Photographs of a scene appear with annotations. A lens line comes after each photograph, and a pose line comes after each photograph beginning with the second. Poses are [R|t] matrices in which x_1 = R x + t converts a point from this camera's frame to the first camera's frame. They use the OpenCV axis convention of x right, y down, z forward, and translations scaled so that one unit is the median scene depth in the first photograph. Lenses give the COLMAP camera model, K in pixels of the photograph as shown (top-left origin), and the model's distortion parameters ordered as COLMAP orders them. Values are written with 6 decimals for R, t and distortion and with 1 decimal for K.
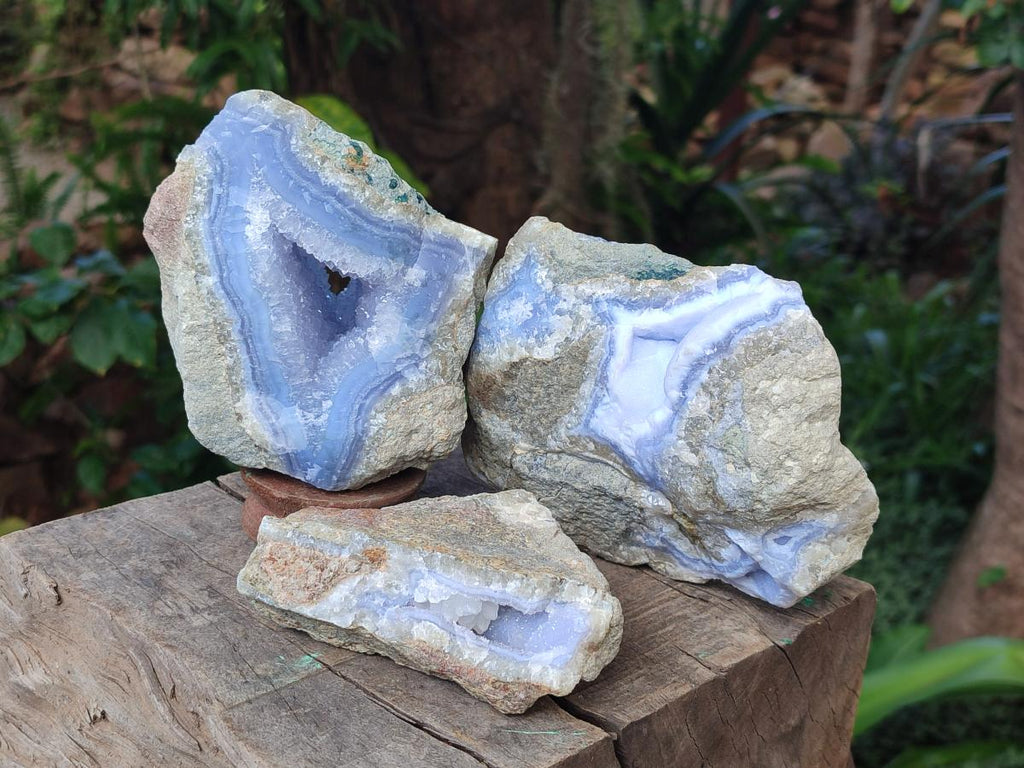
lens RADIAL K [[1531.8, 0, 507.3], [0, 1531.8, 382.3], [0, 0, 1]] dist [0.376271, -2.706722]
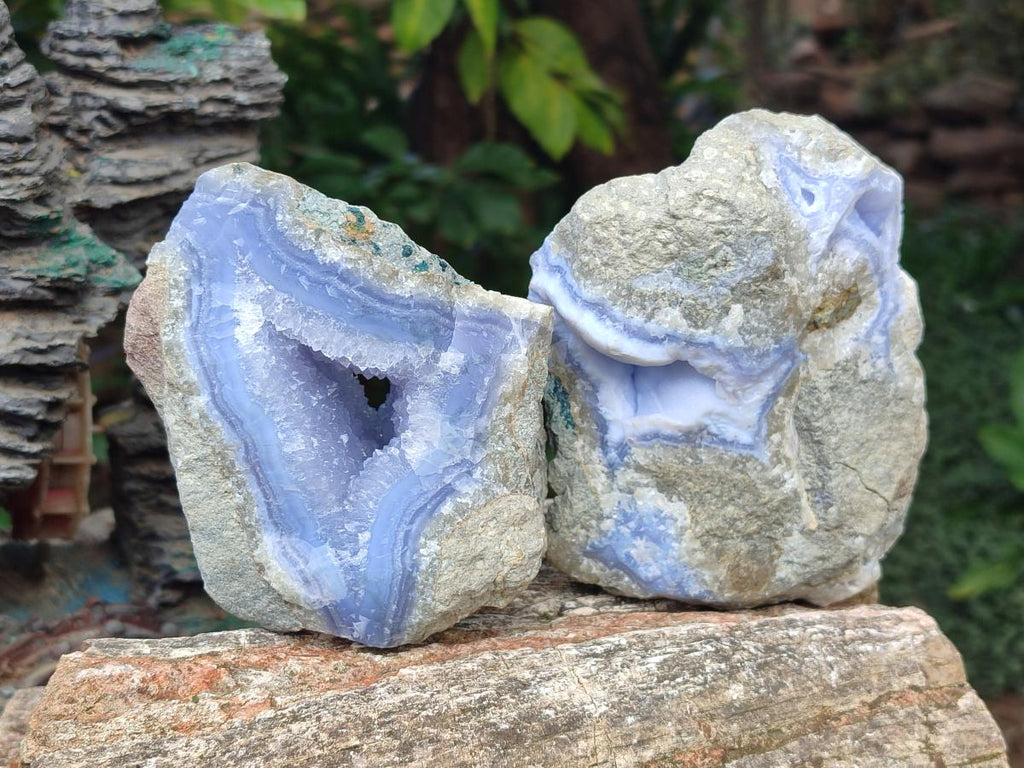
lens RADIAL K [[1531.8, 0, 507.3], [0, 1531.8, 382.3], [0, 0, 1]] dist [0.376271, -2.706722]
pose [[0.983133, -0.141661, -0.115680, 0.060501], [0.125689, 0.982796, -0.135333, 0.054007], [0.132861, 0.118511, 0.984024, 0.220247]]
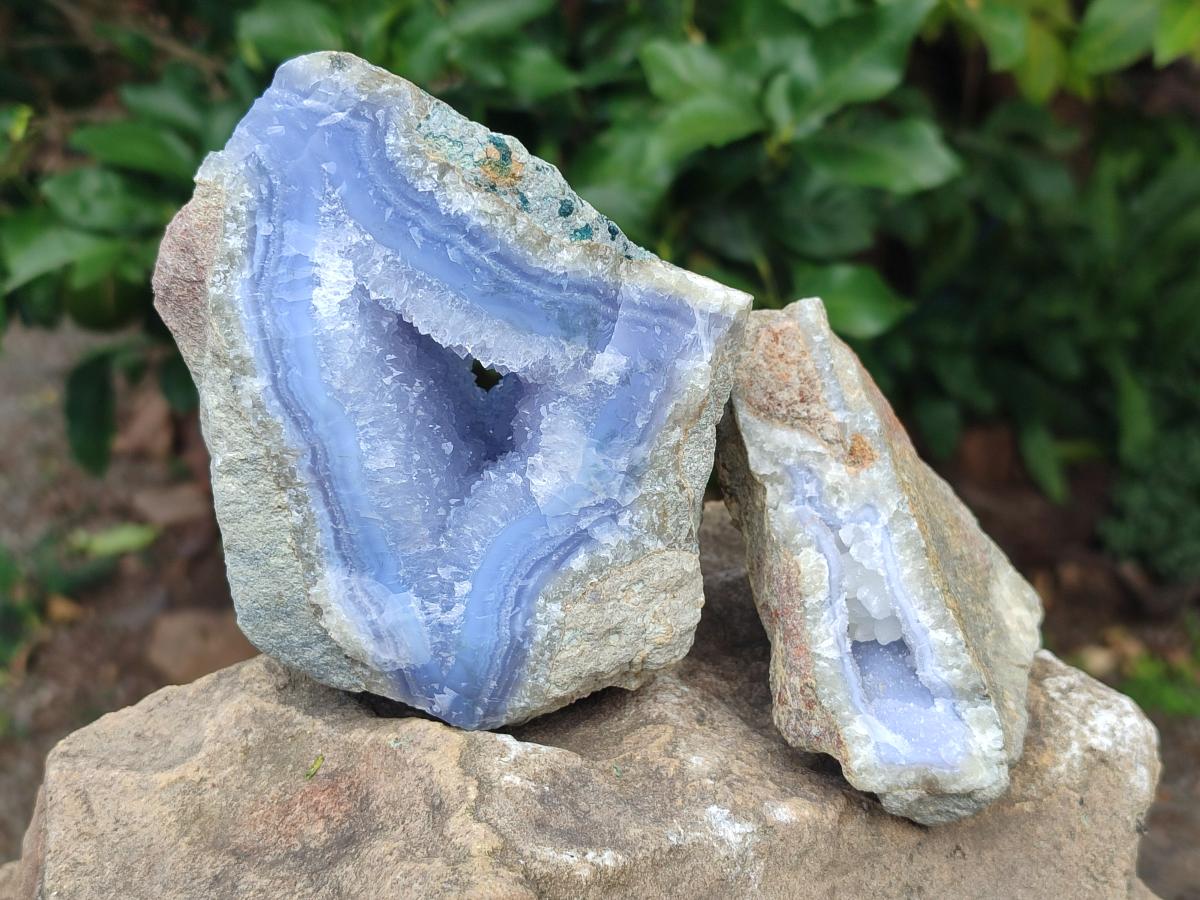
lens RADIAL K [[1795.1, 0, 594.5], [0, 1795.1, 448.0], [0, 0, 1]] dist [0.376271, -2.706722]
pose [[0.994622, -0.014525, -0.102546, 0.003613], [0.016588, 0.999676, 0.019294, -0.052308], [0.102233, -0.020892, 0.994541, 0.332925]]
